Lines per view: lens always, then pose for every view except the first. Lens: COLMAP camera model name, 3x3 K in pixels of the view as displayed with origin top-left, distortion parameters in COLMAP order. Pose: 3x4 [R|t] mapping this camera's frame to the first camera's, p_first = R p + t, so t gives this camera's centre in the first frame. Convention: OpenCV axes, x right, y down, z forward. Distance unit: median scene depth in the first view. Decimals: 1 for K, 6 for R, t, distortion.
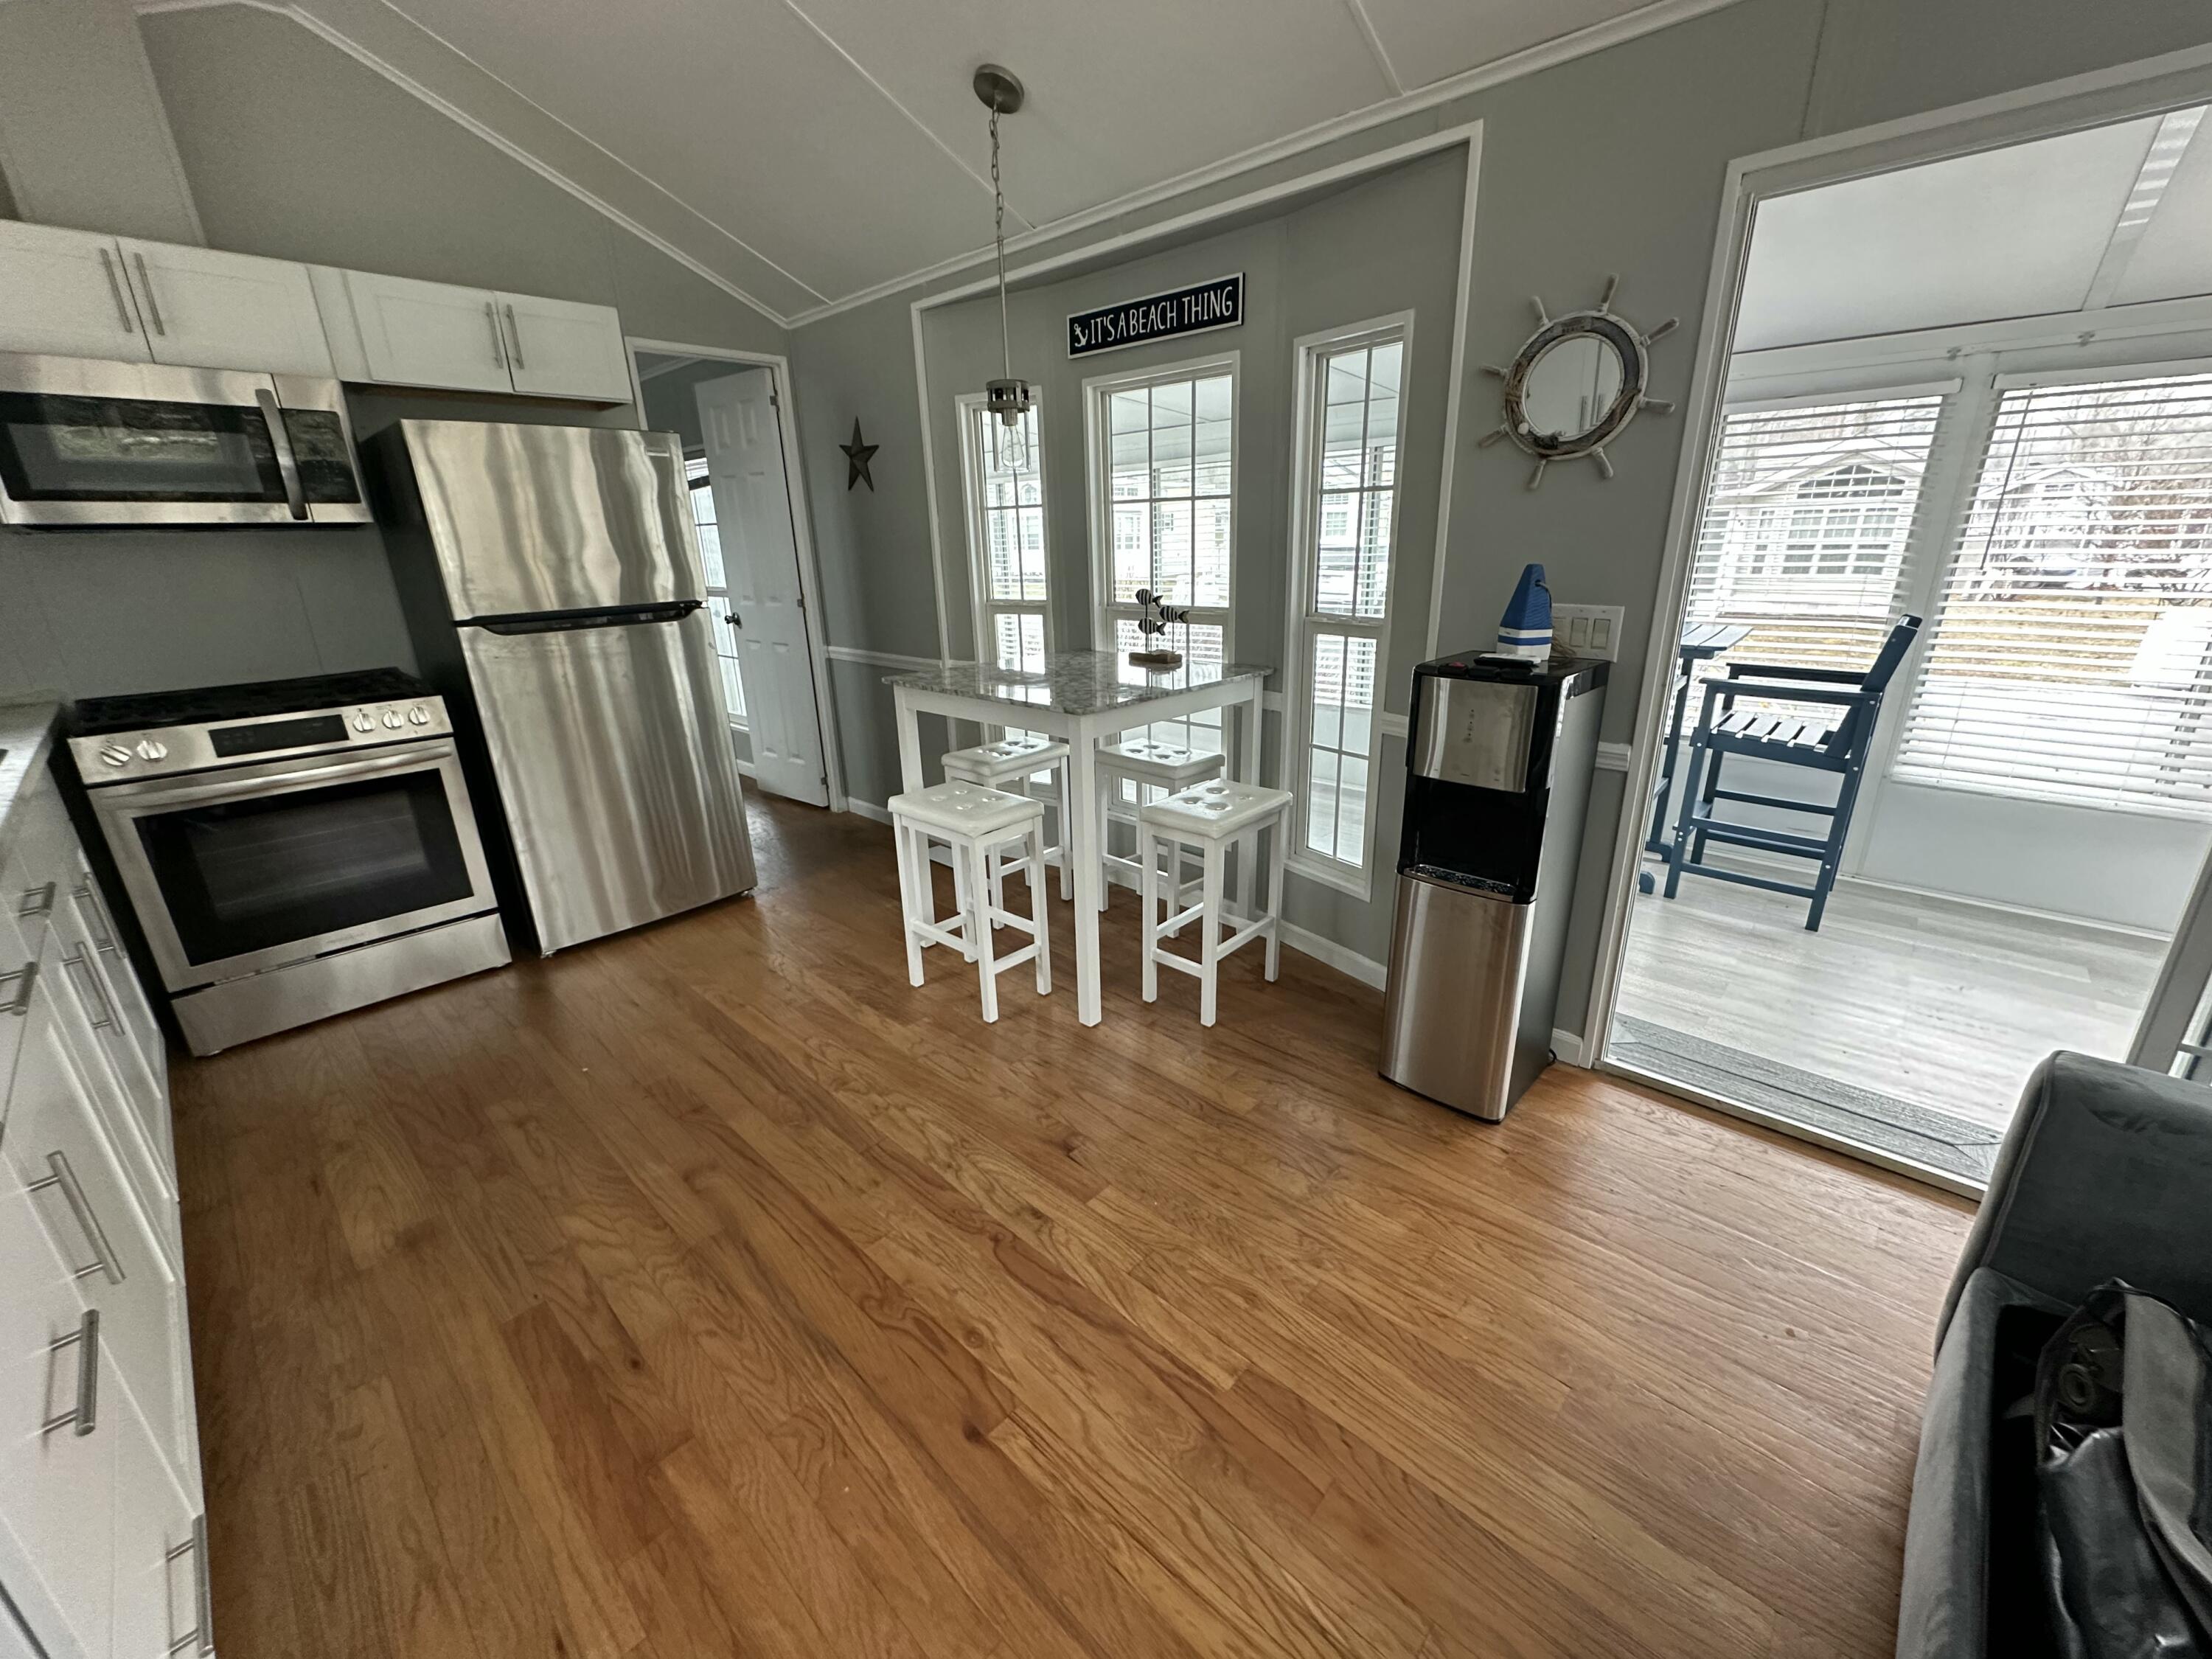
lens RADIAL K [[876.8, 0, 1106.1], [0, 876.8, 828.6], [0, 0, 1]] dist [-0.000185, -0.000465]
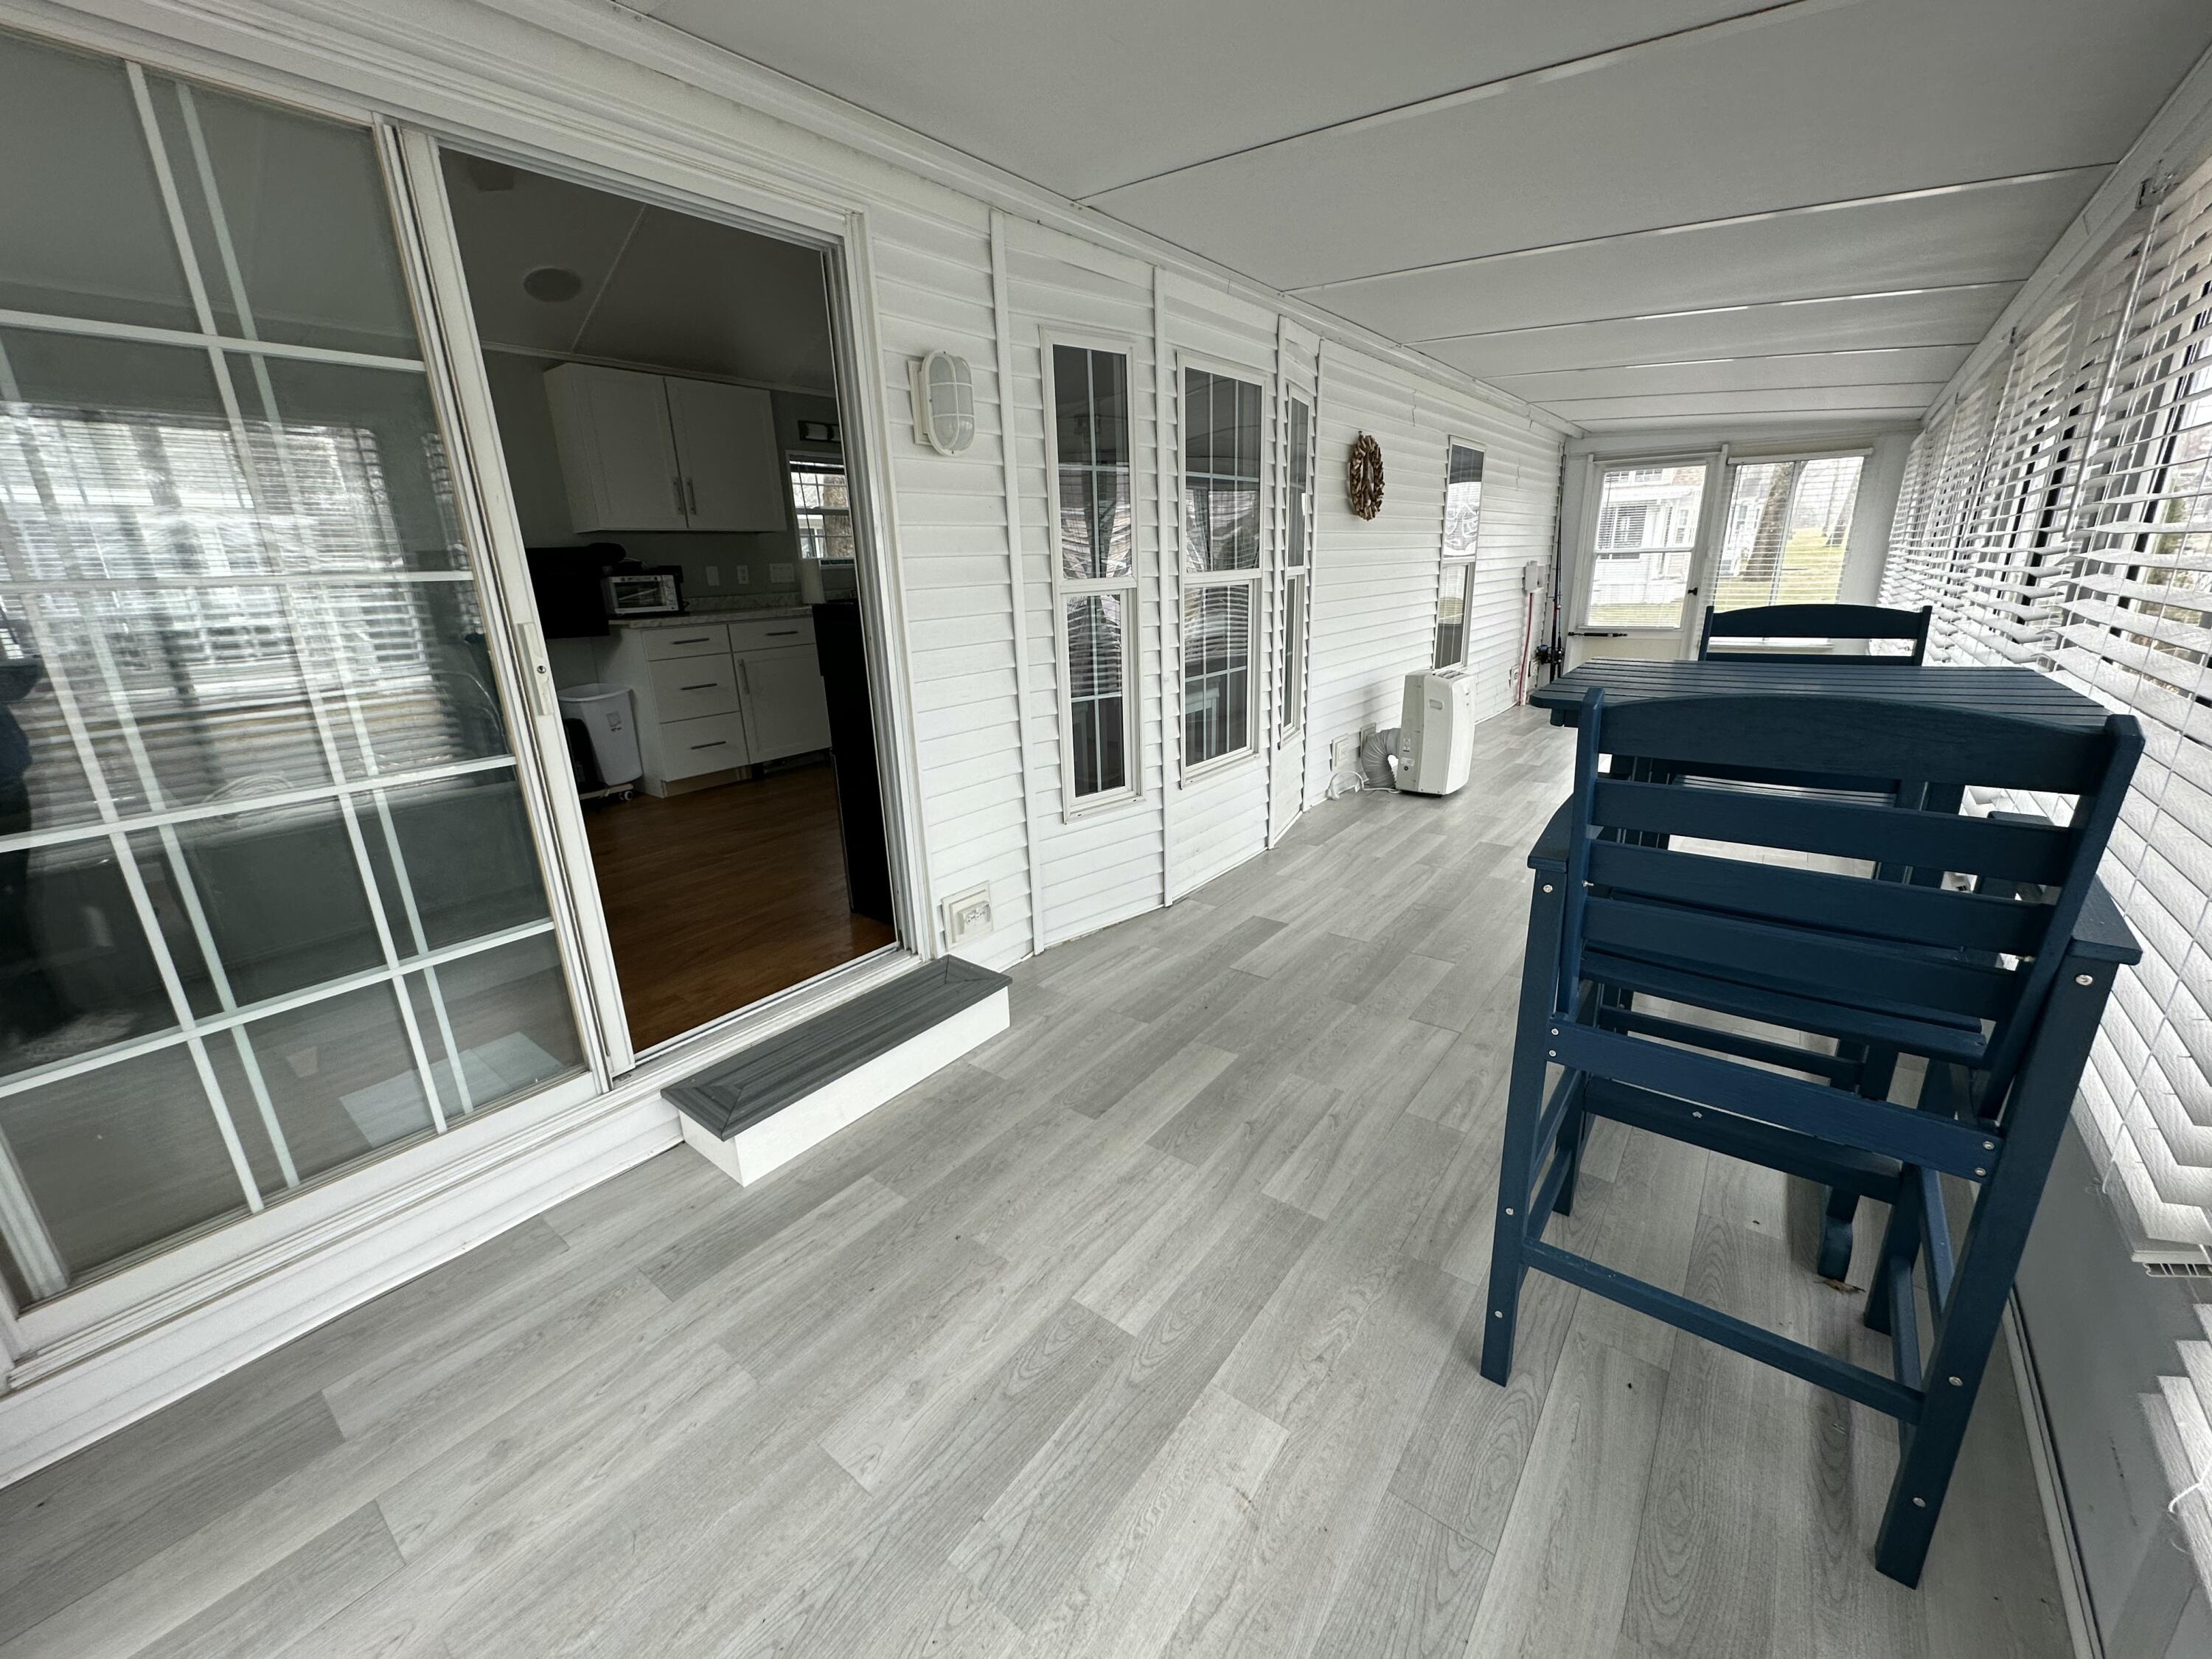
lens RADIAL K [[876.8, 0, 1107.2], [0, 876.8, 828.2], [0, 0, 1]] dist [-0.000185, -0.000465]
pose [[0.090410, 0.310753, -0.946181, 1.406184], [-0.289983, 0.917119, 0.273499, -0.248009], [0.952752, 0.249650, 0.173030, 0.853001]]
